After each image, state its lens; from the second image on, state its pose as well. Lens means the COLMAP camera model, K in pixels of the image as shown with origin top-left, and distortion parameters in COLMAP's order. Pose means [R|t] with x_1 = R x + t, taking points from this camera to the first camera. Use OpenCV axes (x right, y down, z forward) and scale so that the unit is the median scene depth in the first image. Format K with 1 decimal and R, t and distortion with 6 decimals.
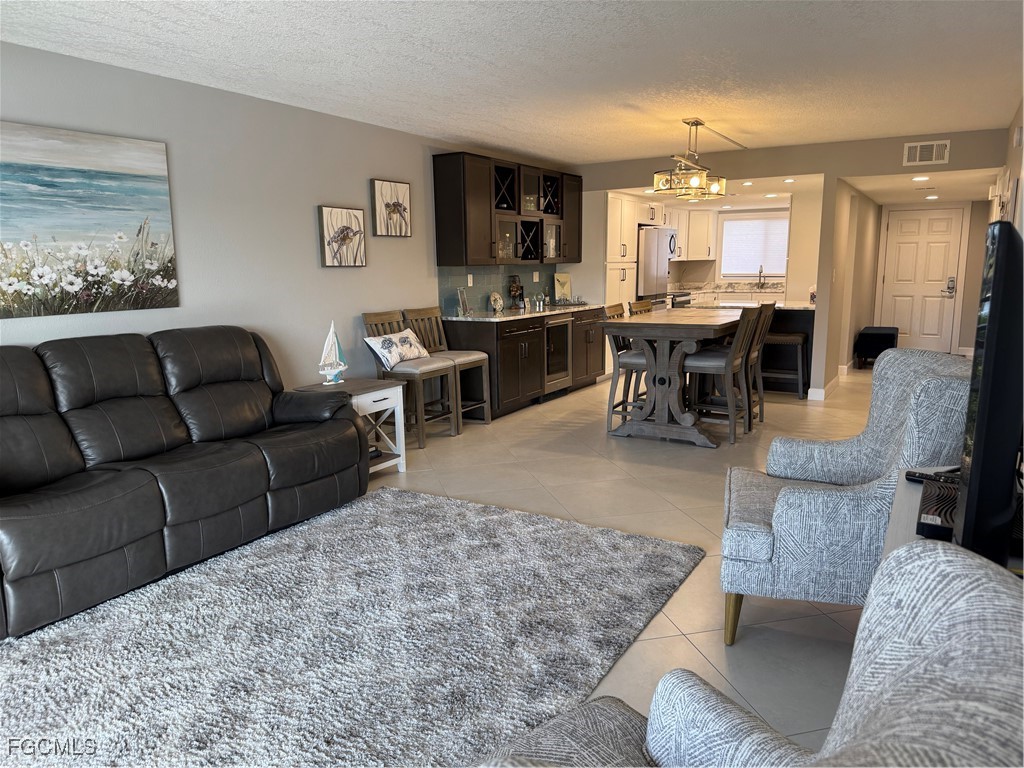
lens RADIAL K [[724.8, 0, 517.7], [0, 724.8, 384.5], [0, 0, 1]] dist [0.059525, -0.082602]
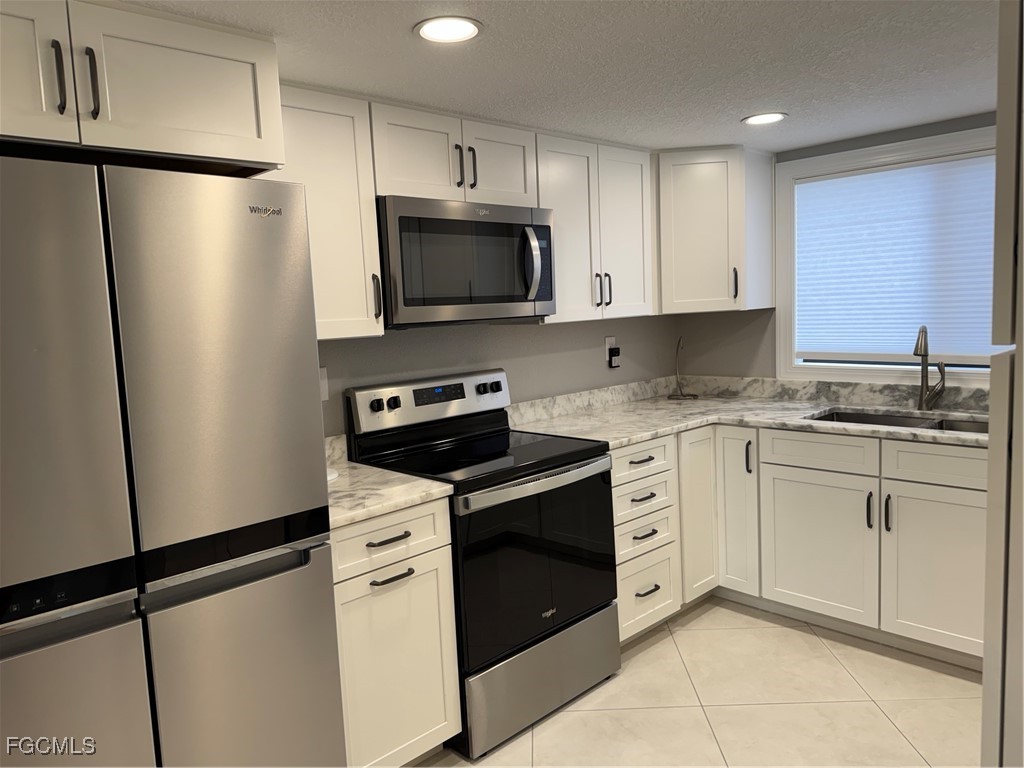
lens RADIAL K [[724.8, 0, 512.1], [0, 724.8, 378.4], [0, 0, 1]] dist [0.059525, -0.082602]
pose [[0.961194, -0.001417, -0.275870, 0.254552], [-0.015464, 0.998138, -0.059004, -0.122976], [0.275440, 0.060980, 0.959382, 0.679550]]
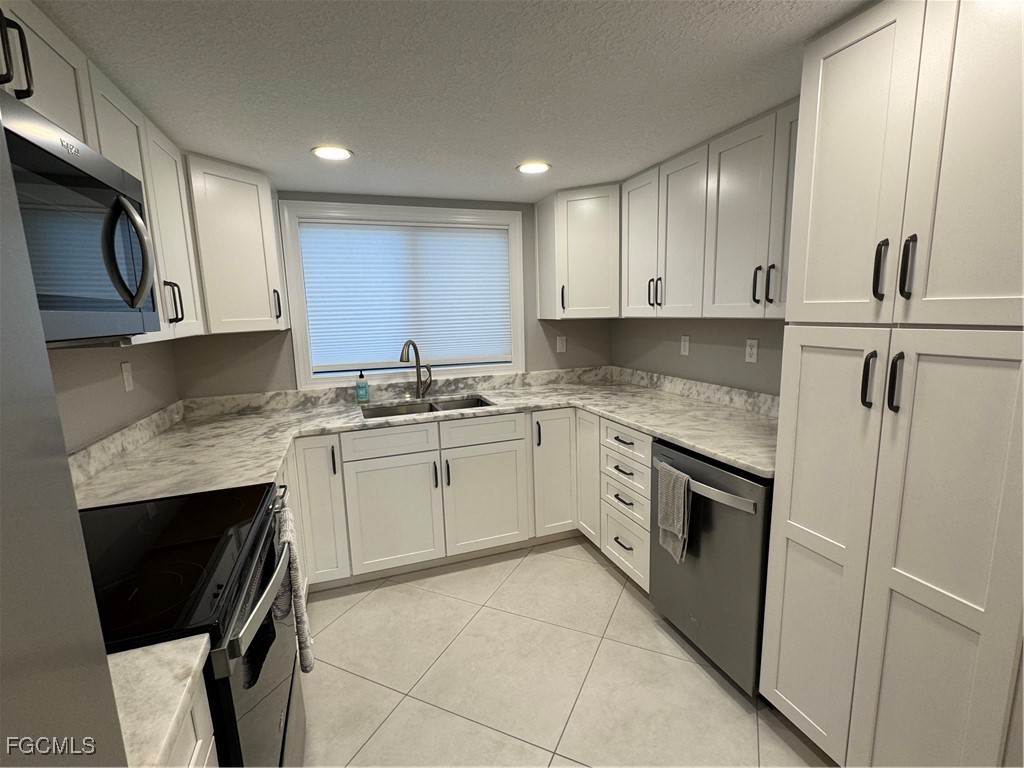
lens RADIAL K [[476.9, 0, 518.5], [0, 476.9, 387.5], [0, 0, 1]] dist [0.013961, 0.000036]
pose [[0.635808, -0.126075, 0.761481, 0.162192], [0.149143, 0.988044, 0.039057, -0.137933], [-0.757301, 0.088737, 0.647009, 0.779836]]
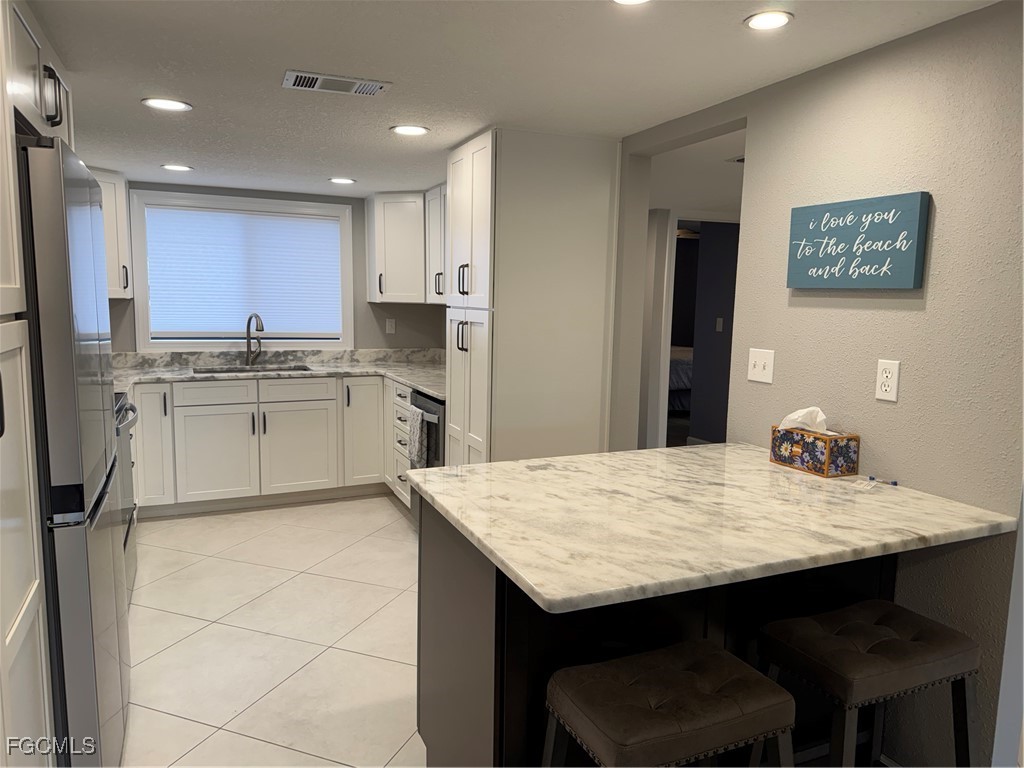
lens RADIAL K [[724.8, 0, 533.6], [0, 724.8, 385.2], [0, 0, 1]] dist [0.059525, -0.082602]
pose [[0.569271, -0.073673, 0.818842, 0.054882], [0.112488, 0.993590, 0.011192, -0.102858], [-0.814418, 0.085739, 0.573909, 0.587392]]
